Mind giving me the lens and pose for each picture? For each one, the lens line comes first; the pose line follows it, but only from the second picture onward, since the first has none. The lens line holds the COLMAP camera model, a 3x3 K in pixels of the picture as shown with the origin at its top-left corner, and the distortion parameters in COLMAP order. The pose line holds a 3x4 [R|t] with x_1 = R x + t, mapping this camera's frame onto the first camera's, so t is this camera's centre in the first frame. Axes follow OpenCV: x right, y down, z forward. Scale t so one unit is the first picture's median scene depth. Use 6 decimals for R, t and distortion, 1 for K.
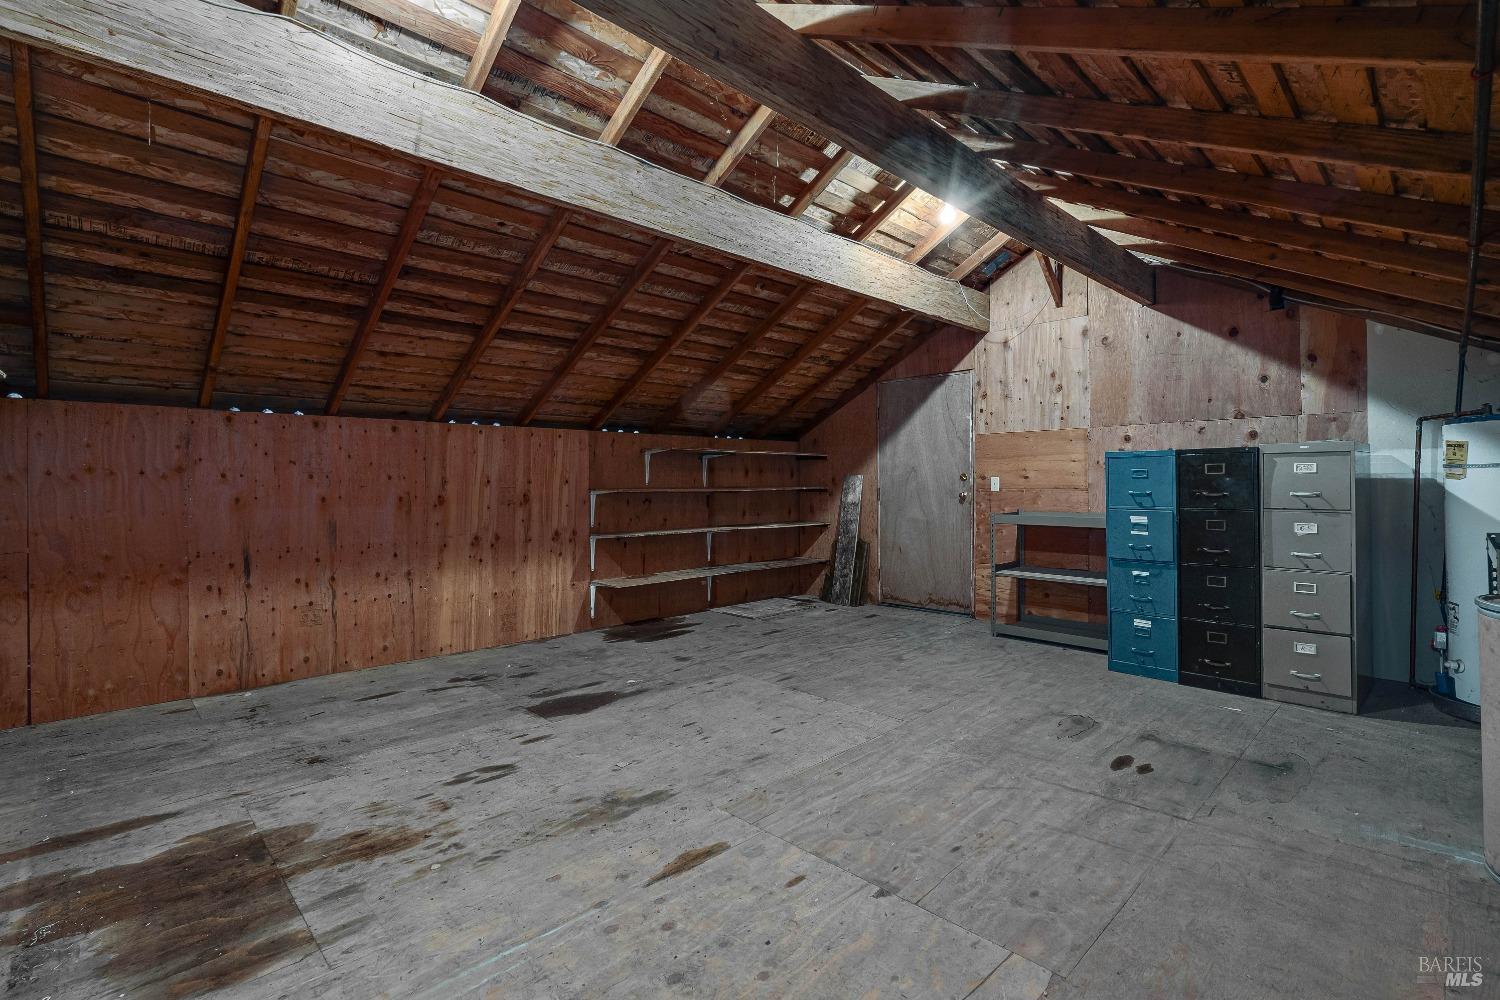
lens RADIAL K [[685.1, 0, 748.1], [0, 685.1, 502.6], [0, 0, 1]] dist [-0.001872, 0.000030]
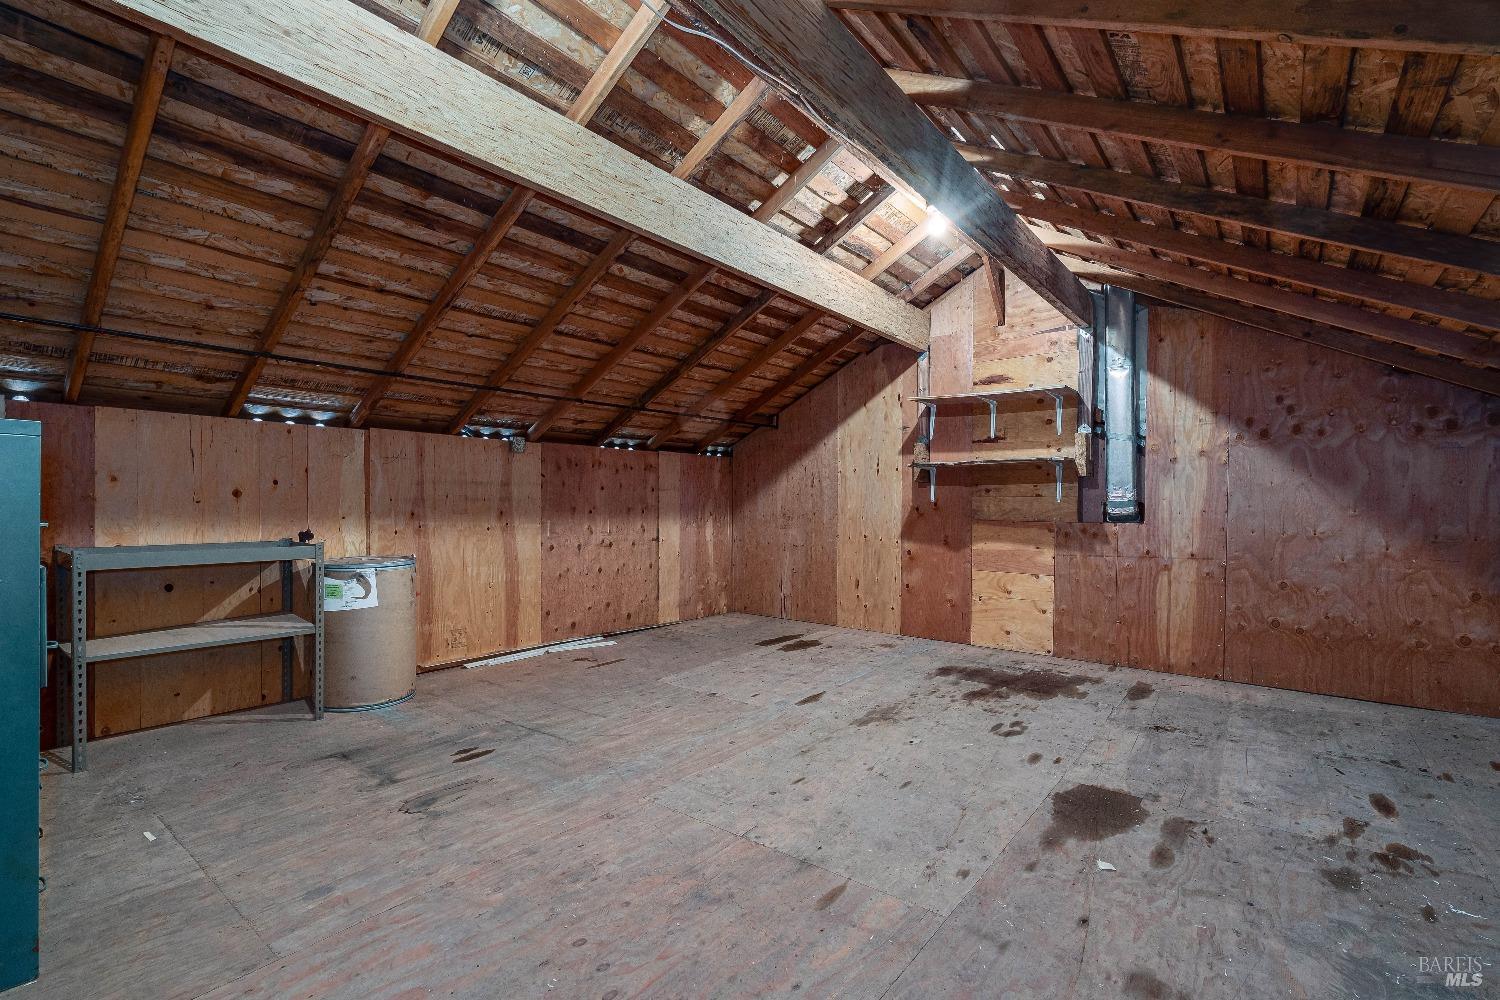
lens RADIAL K [[685.1, 0, 748.1], [0, 685.1, 502.6], [0, 0, 1]] dist [-0.001872, 0.000030]
pose [[-0.990529, 0.001491, -0.137297, 0.271520], [-0.002909, 0.999489, 0.031839, -0.062552], [0.137274, 0.031937, -0.990018, 2.202076]]
